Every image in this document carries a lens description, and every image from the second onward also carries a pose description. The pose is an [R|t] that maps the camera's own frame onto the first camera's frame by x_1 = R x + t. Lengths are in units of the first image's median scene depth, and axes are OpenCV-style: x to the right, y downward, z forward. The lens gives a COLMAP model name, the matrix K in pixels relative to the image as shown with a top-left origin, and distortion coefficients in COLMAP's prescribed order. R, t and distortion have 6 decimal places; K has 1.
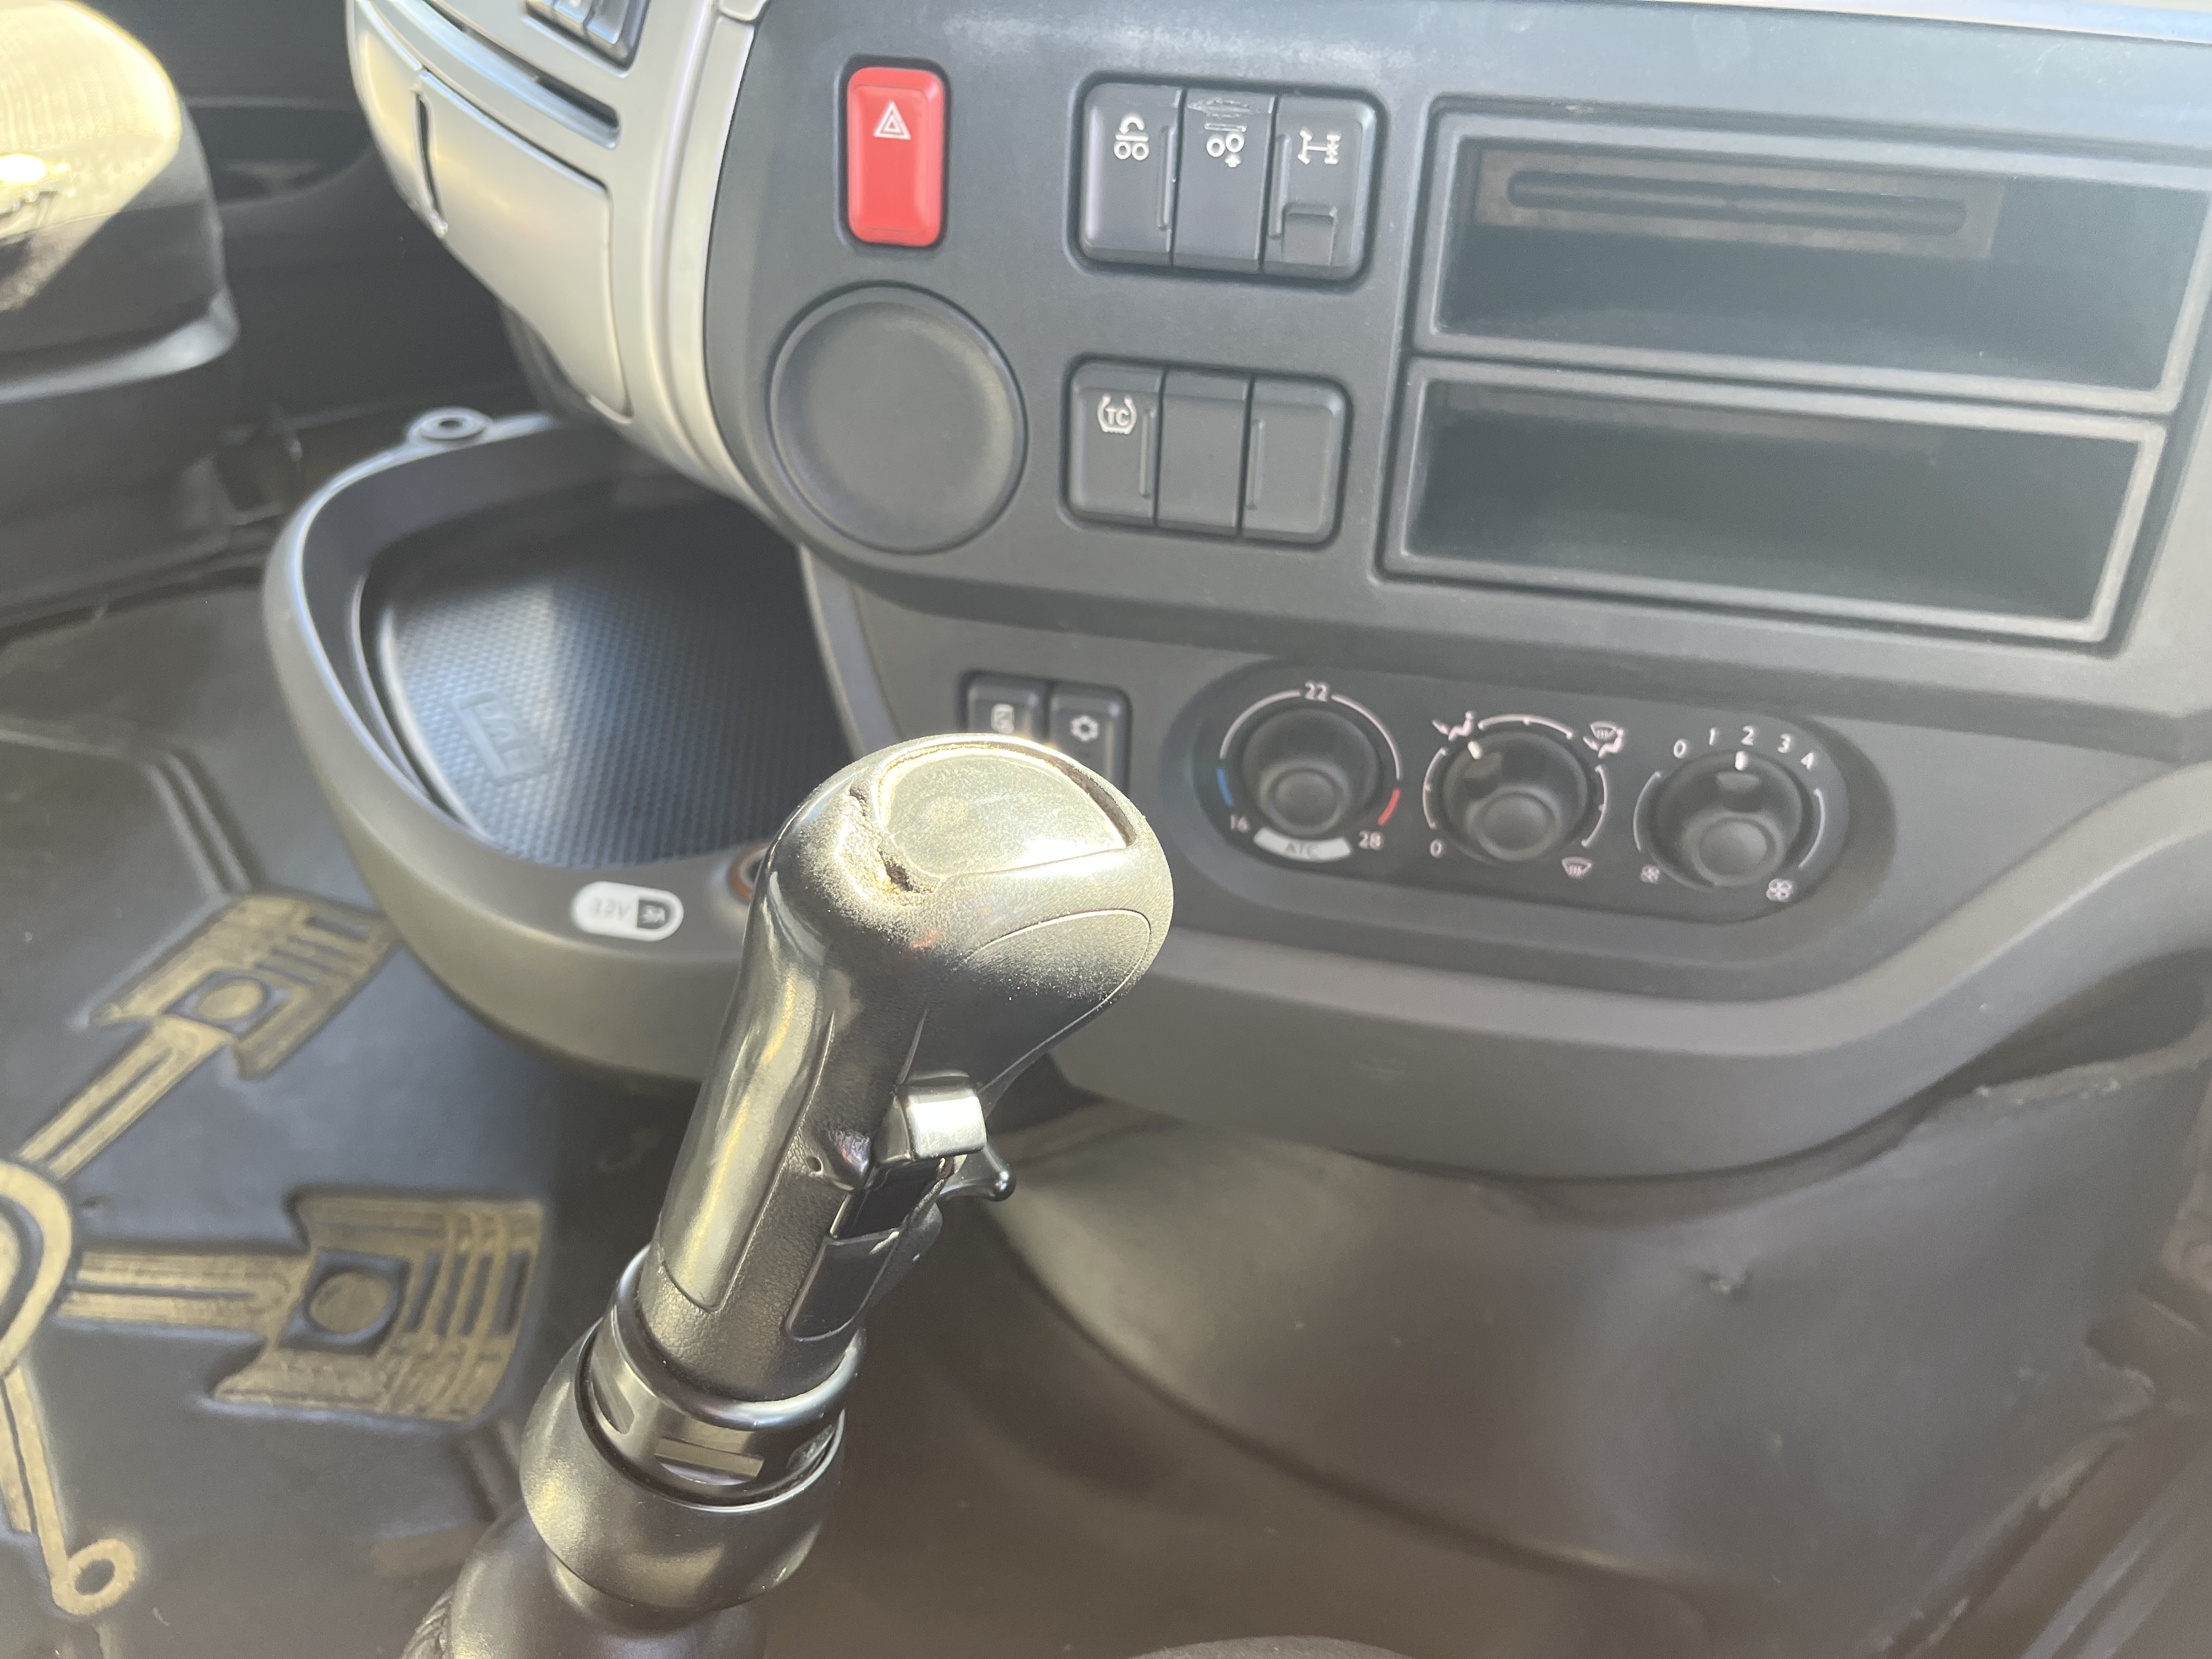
lens RADIAL K [[1767.7, 0, 1106.0], [0, 1767.7, 829.5], [0, 0, 1]] dist [-0.004412, -0.007875]
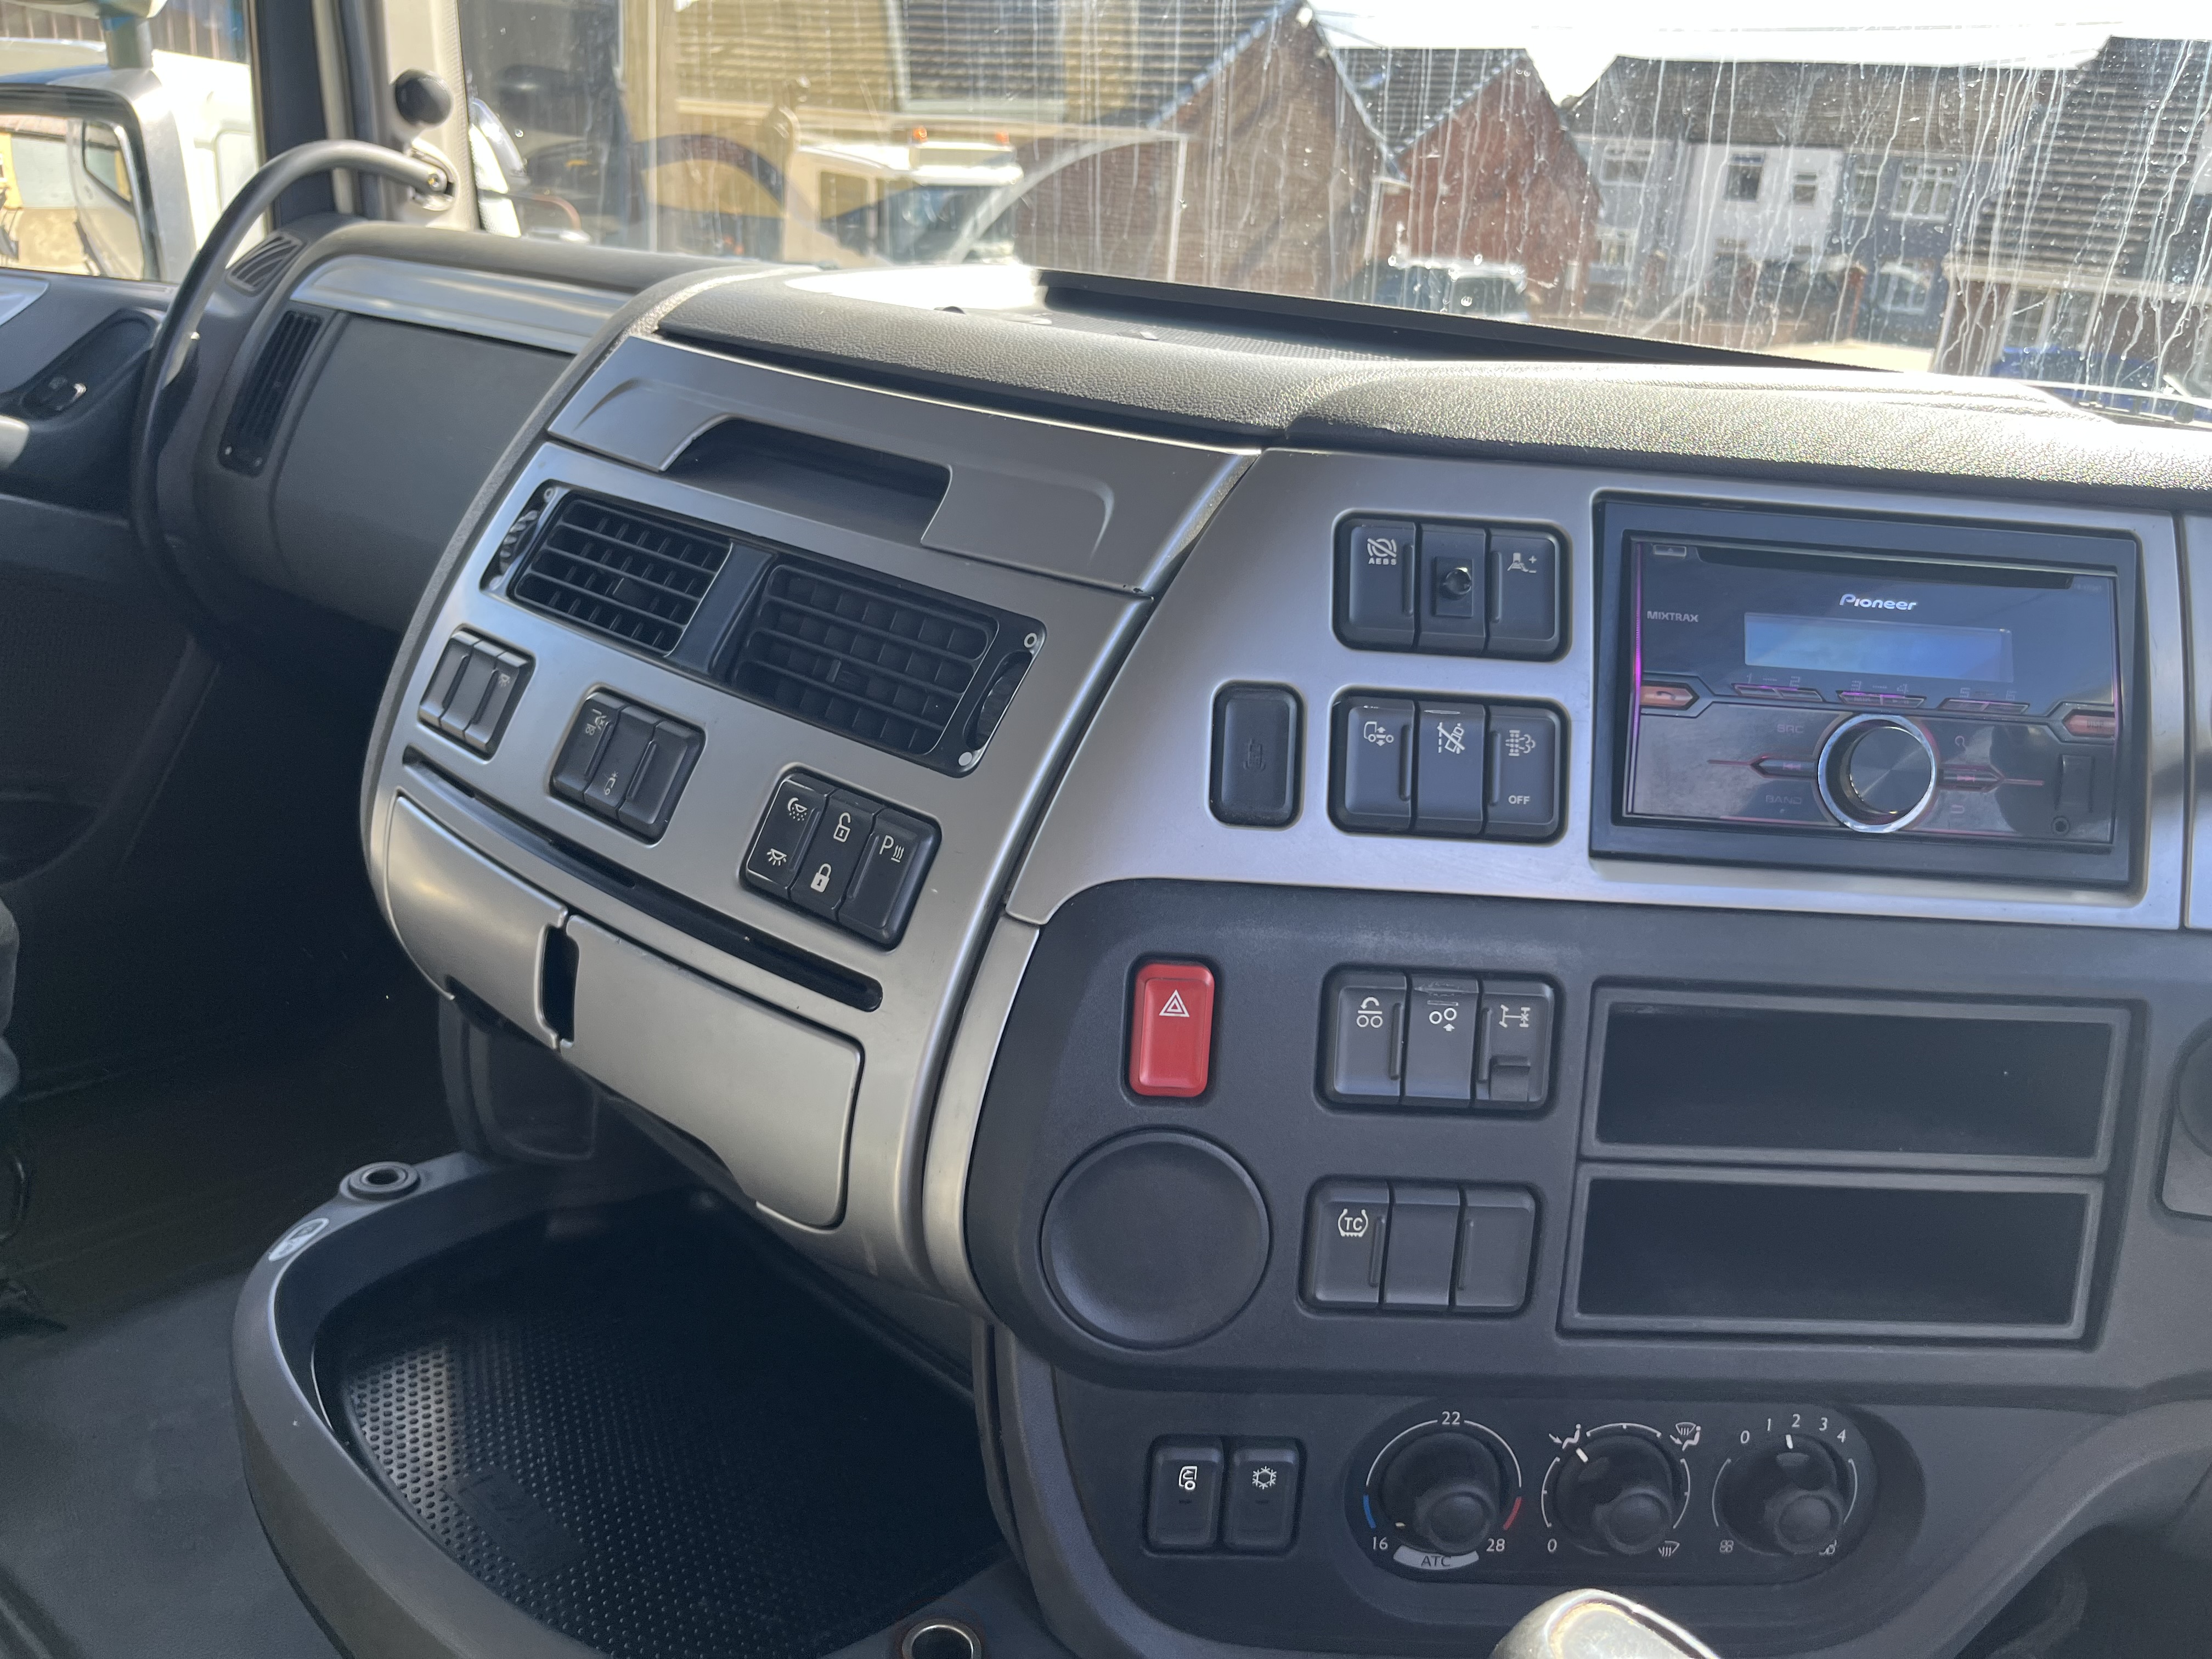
lens RADIAL K [[1768.7, 0, 1106.0], [0, 1768.7, 829.5], [0, 0, 1]] dist [0.000989, 0.071262]
pose [[0.957617, -0.026704, 0.286806, -0.485712], [0.111098, 0.952894, -0.282224, -0.165918], [-0.265759, 0.302126, 0.915474, -0.138327]]
